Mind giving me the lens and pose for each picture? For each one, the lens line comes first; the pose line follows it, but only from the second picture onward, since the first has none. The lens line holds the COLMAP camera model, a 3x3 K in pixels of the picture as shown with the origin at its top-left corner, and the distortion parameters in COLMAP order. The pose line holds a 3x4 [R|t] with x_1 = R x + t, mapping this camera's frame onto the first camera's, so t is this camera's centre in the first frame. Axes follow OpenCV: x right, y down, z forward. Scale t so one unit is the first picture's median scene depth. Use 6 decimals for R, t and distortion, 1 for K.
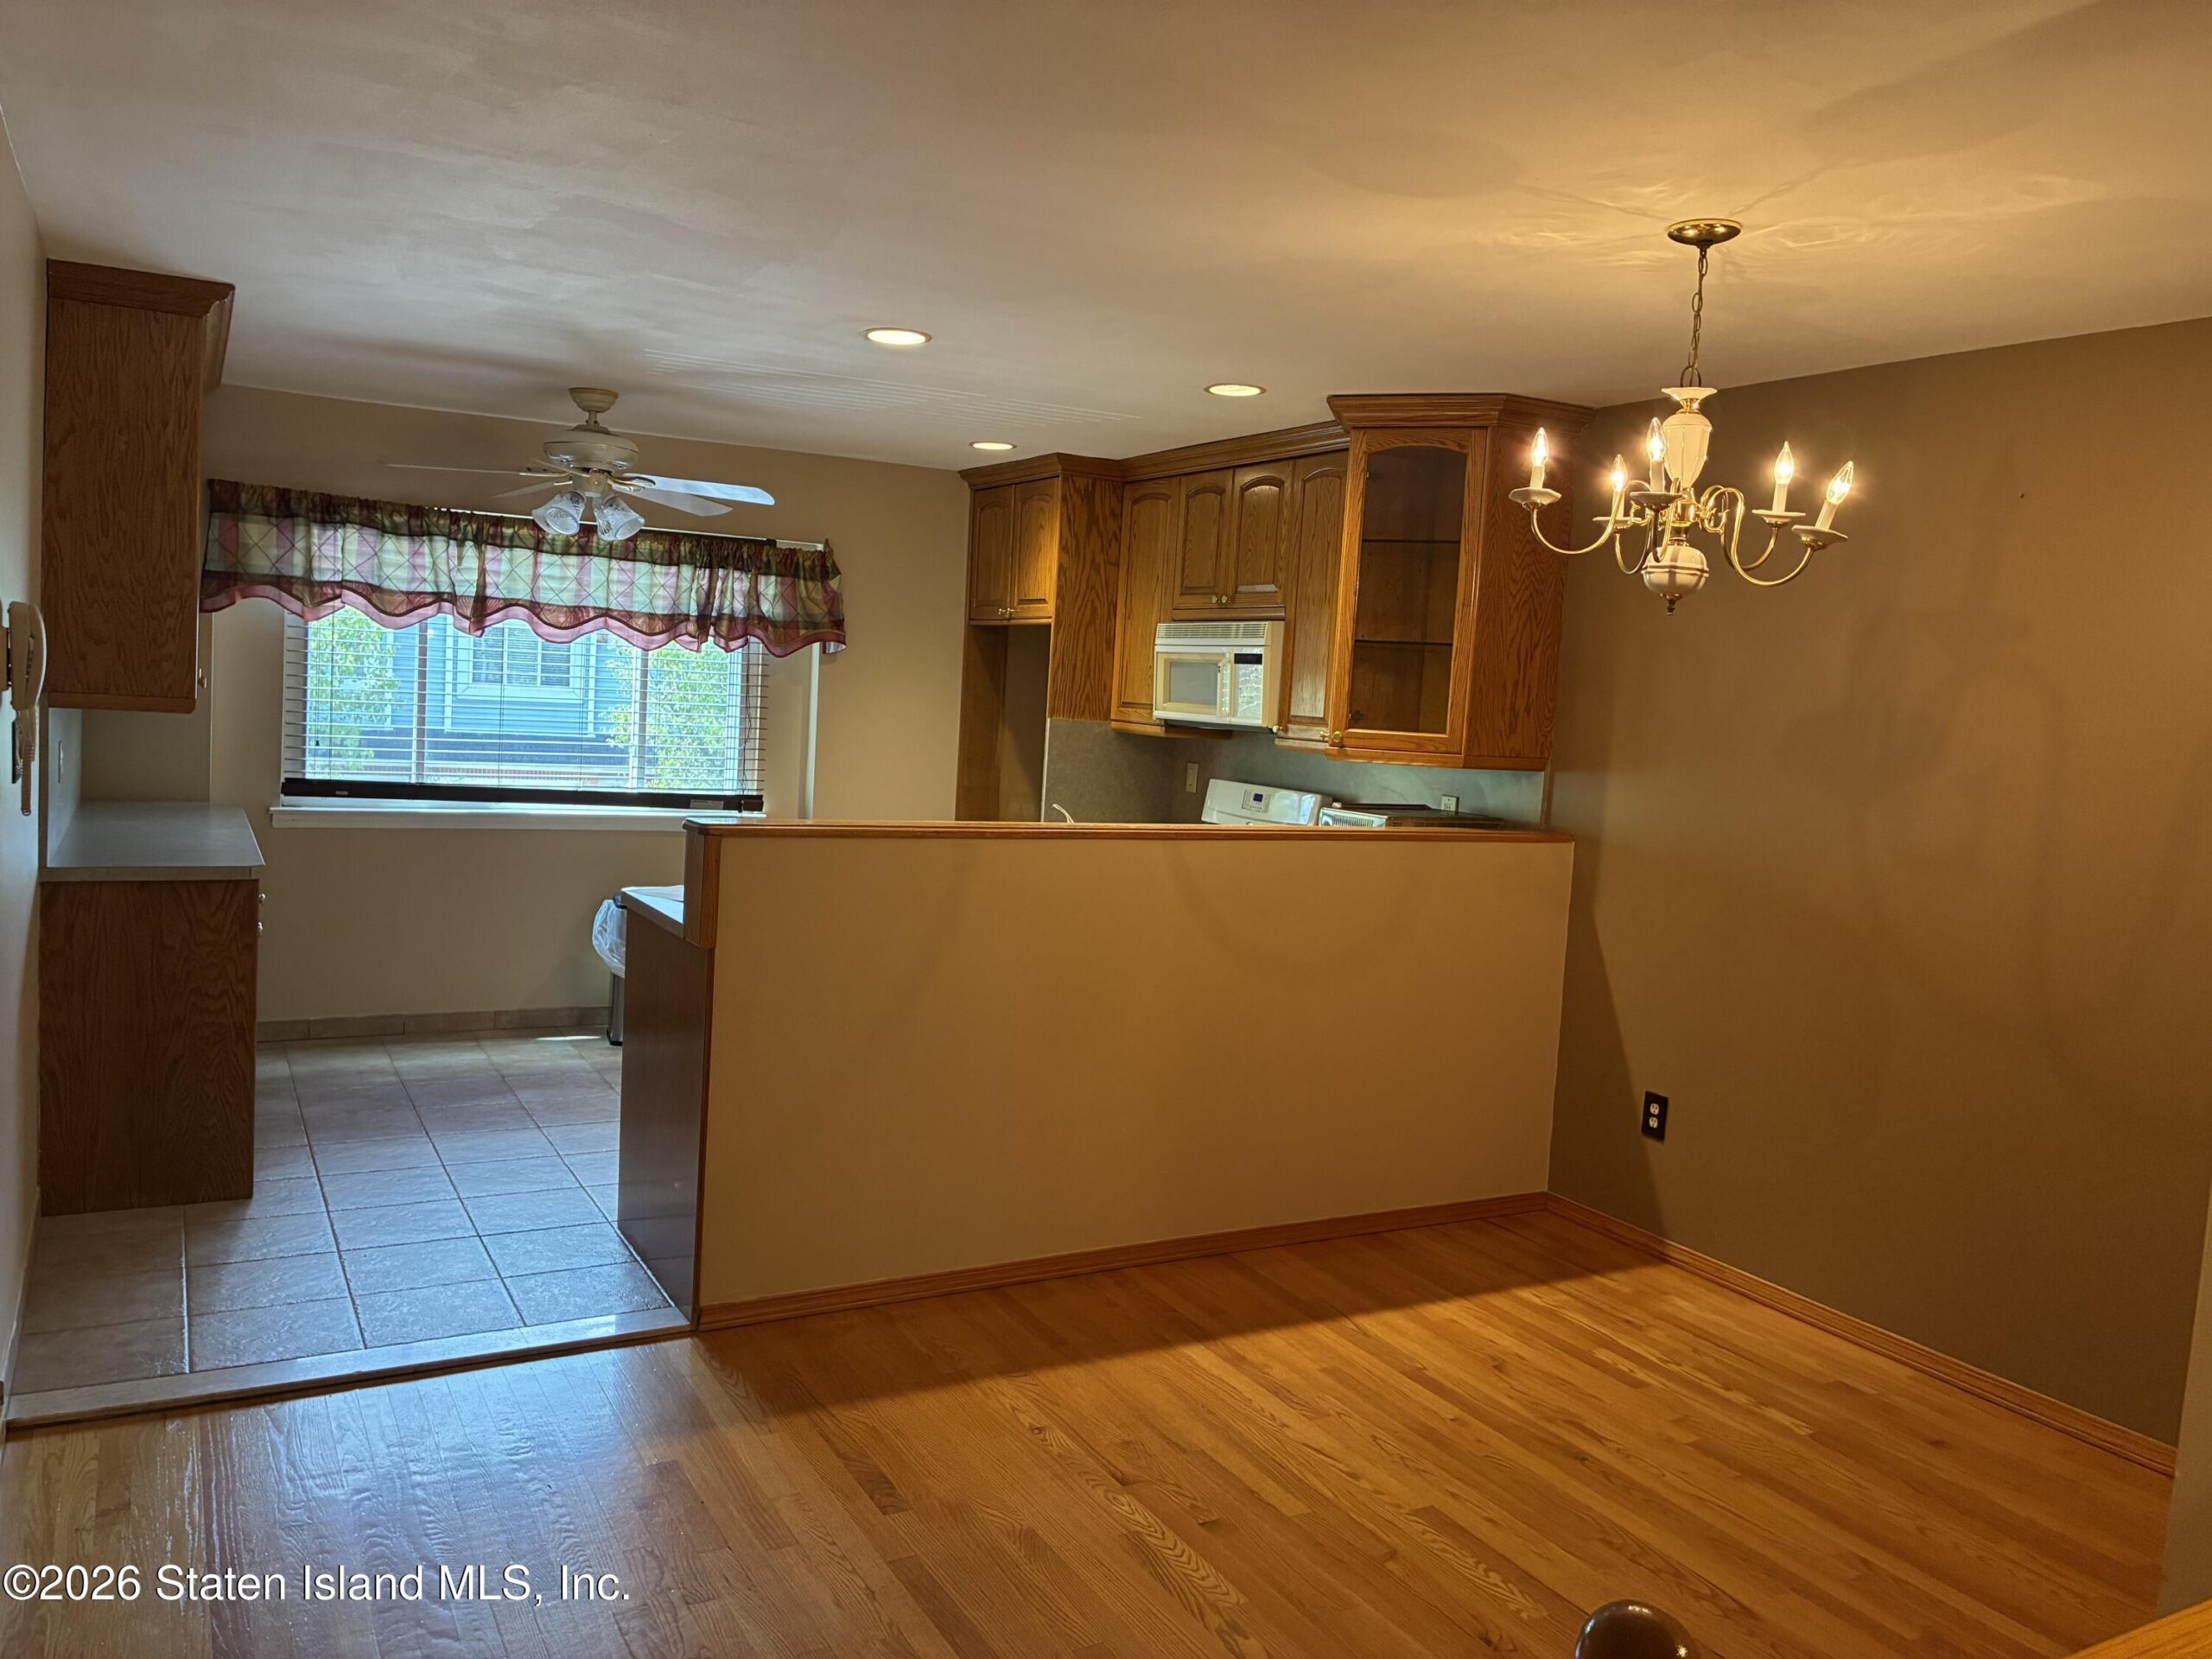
lens RADIAL K [[1667.7, 0, 1111.9], [0, 1667.7, 824.3], [0, 0, 1]] dist [0.023356, -0.008011]
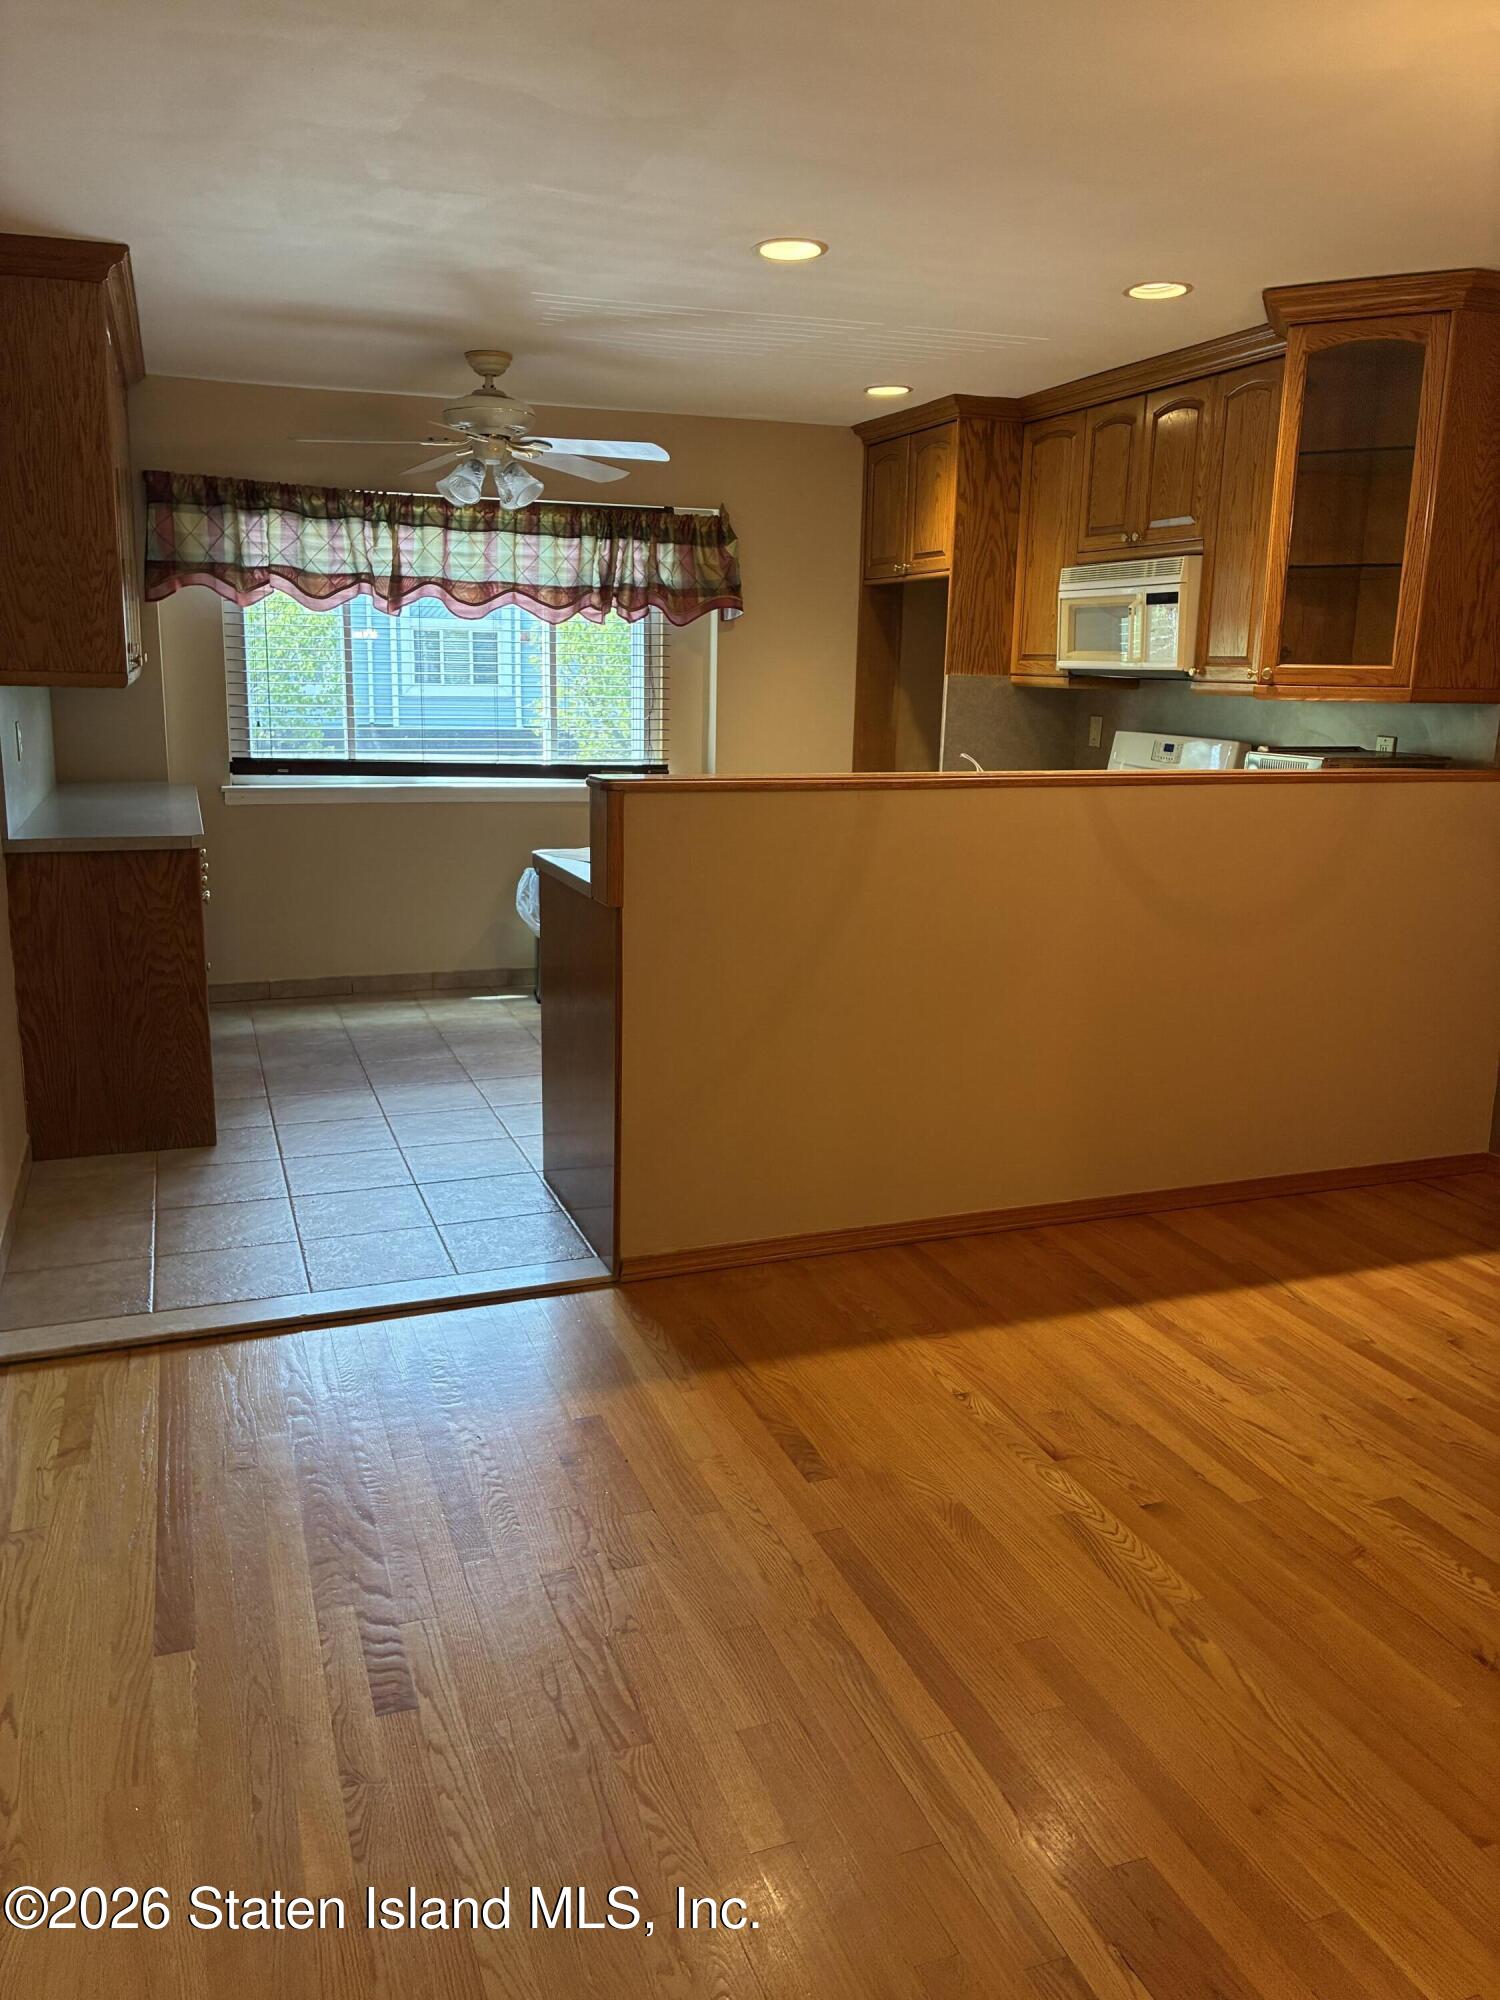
lens RADIAL K [[1507.9, 0, 748.7], [0, 1507.9, 997.0], [0, 0, 1]] dist [0.023356, -0.008011]
pose [[0.987517, -0.004867, -0.157439, -0.021056], [0.025093, 0.991619, 0.126736, 0.014098], [0.155503, -0.129105, 0.979362, 0.117533]]
